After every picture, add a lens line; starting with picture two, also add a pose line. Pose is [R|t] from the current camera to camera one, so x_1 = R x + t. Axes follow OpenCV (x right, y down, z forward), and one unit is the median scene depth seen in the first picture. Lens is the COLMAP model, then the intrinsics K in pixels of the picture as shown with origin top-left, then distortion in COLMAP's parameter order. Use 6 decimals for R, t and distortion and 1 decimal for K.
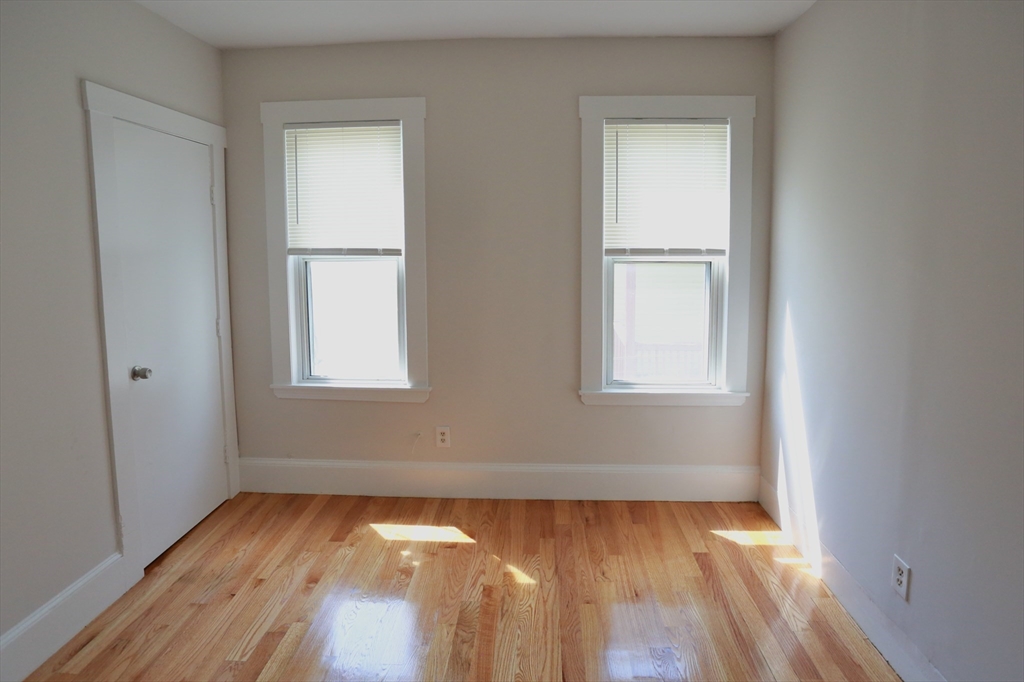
lens RADIAL K [[530.1, 0, 505.1], [0, 530.1, 291.9], [0, 0, 1]] dist [-0.055935, 0.023095]
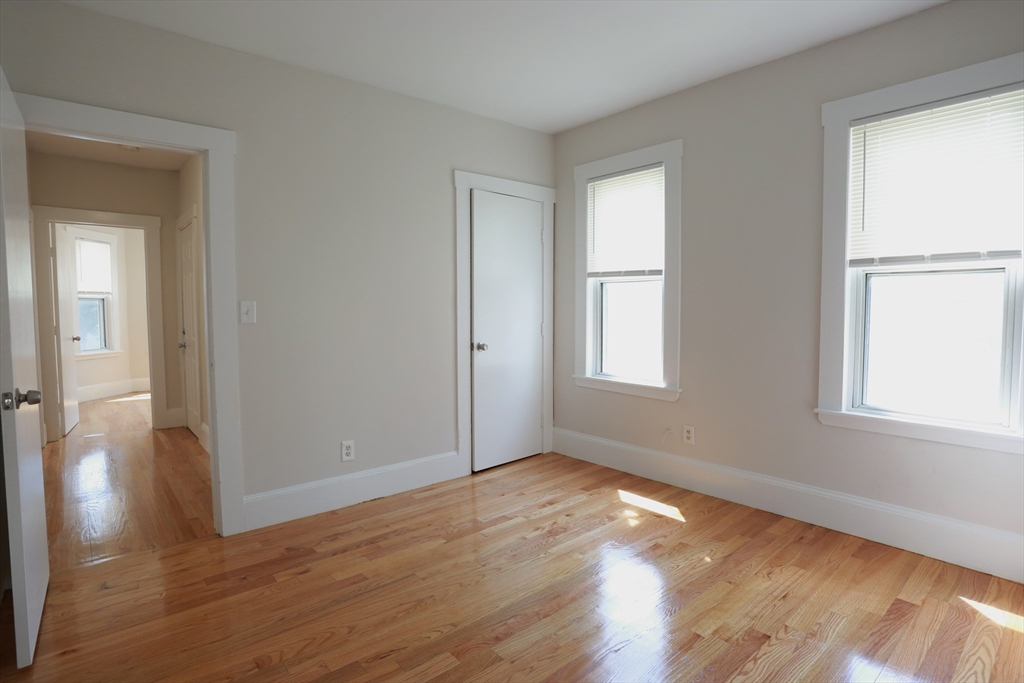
lens RADIAL K [[533.2, 0, 561.3], [0, 533.2, 340.1], [0, 0, 1]] dist [-0.005912, 0.001848]
pose [[0.738515, 0.043289, -0.672846, 0.466231], [-0.060836, 0.998145, -0.002556, 0.097735], [0.671487, 0.042821, 0.739778, -0.039676]]
